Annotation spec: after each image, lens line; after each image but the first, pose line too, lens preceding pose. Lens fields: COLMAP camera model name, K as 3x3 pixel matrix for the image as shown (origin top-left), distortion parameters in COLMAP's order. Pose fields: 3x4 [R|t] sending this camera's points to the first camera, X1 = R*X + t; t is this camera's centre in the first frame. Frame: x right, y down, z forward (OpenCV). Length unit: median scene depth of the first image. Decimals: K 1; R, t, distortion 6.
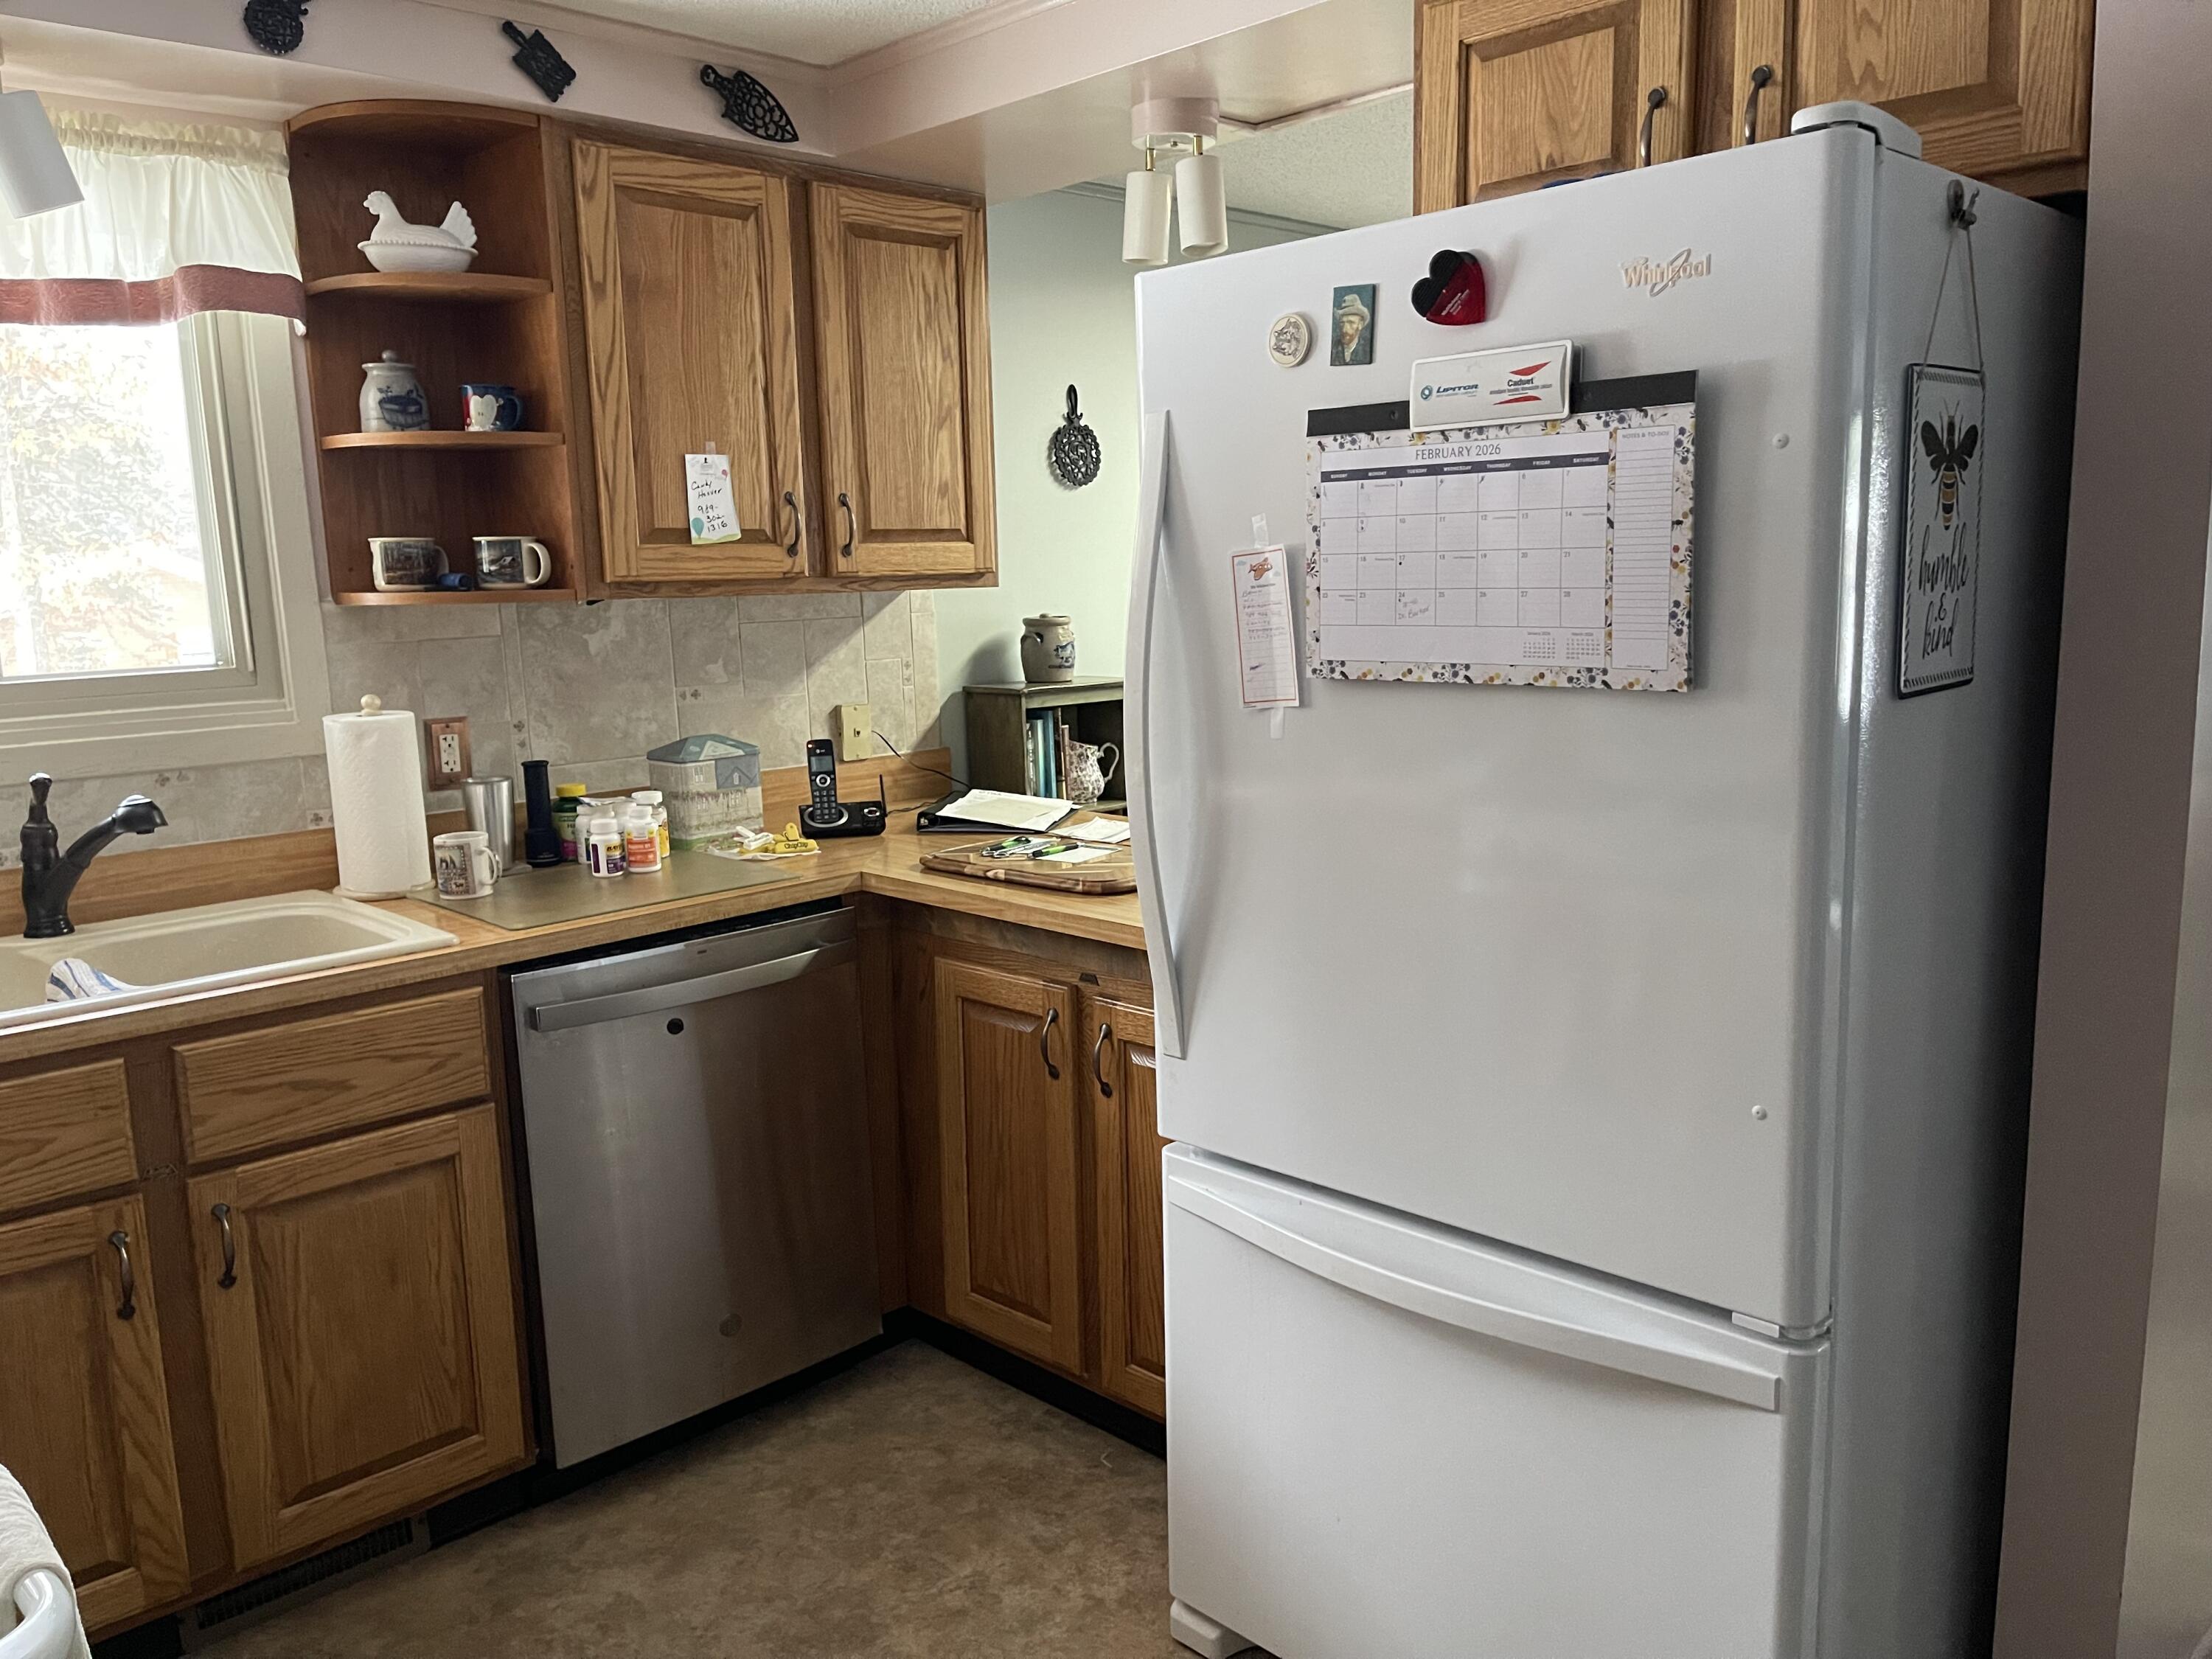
lens RADIAL K [[1698.8, 0, 1112.5], [0, 1698.8, 819.3], [0, 0, 1]] dist [0.071448, -0.085803]
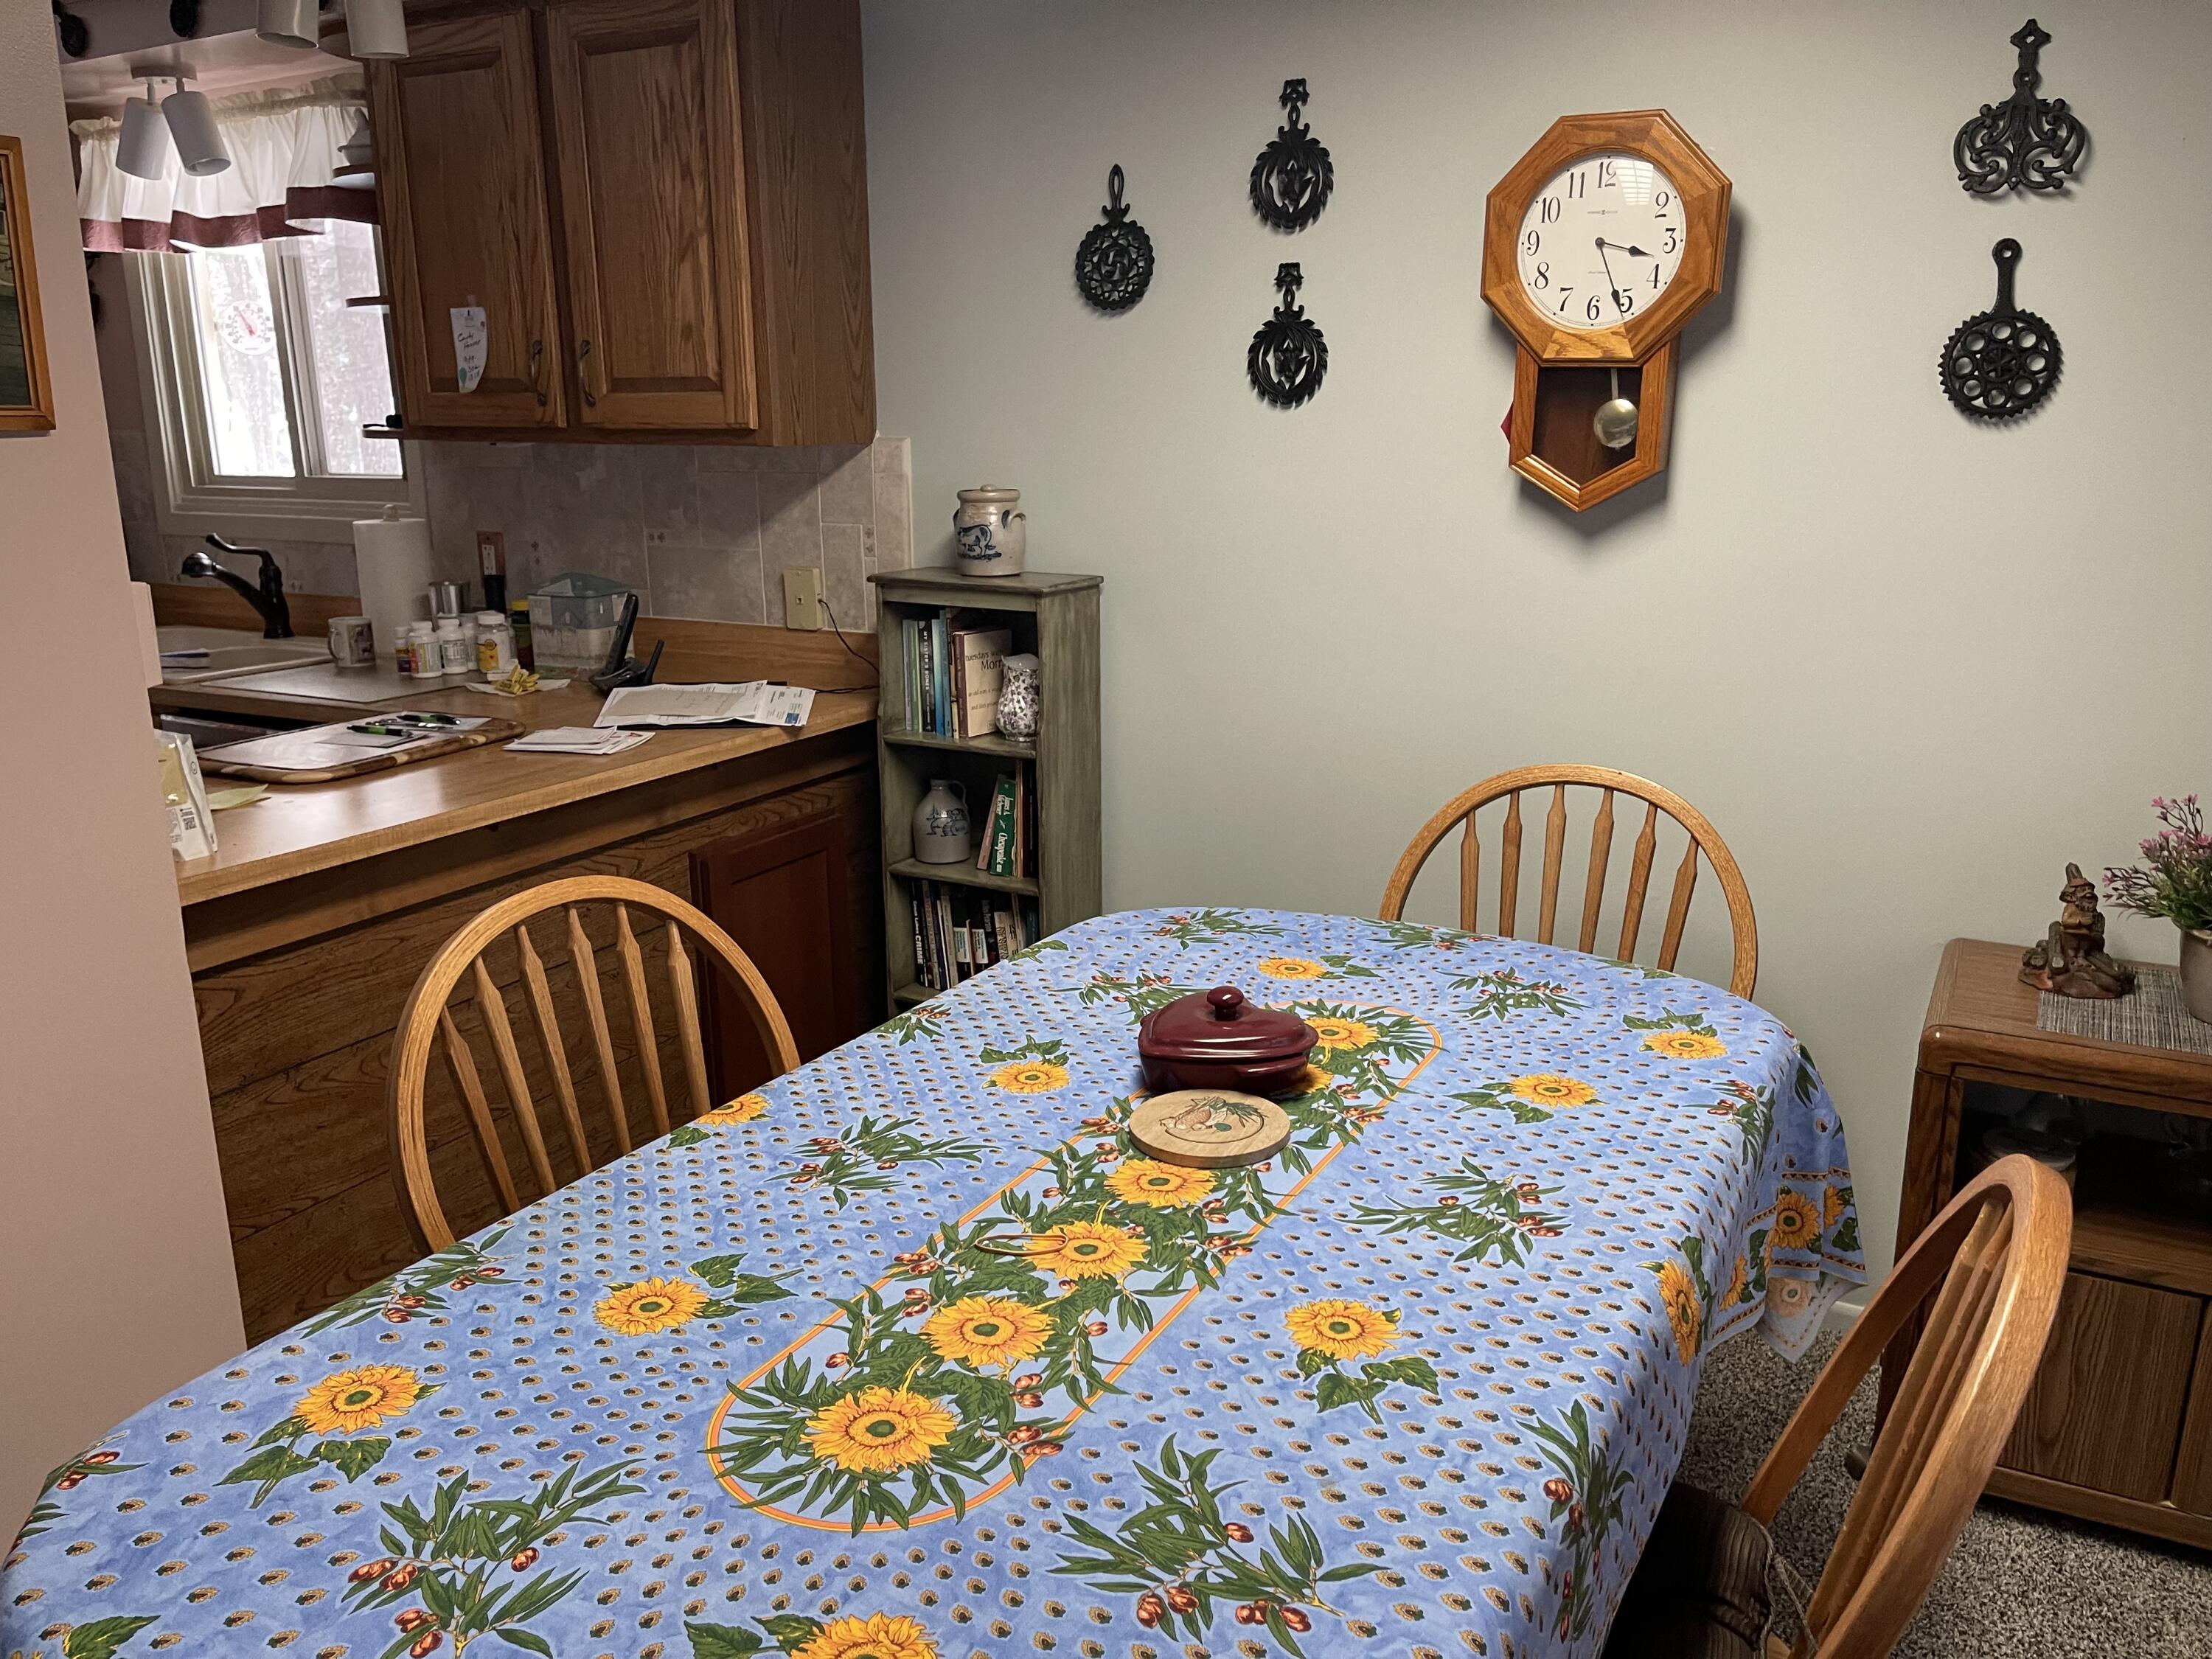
lens RADIAL K [[1698.8, 0, 1107.4], [0, 1698.8, 842.9], [0, 0, 1]] dist [0.071448, -0.085803]
pose [[0.265781, 0.263949, -0.927196, 0.865642], [-0.146835, 0.961650, 0.231667, -0.178793], [0.952786, 0.074572, 0.294345, 0.978654]]
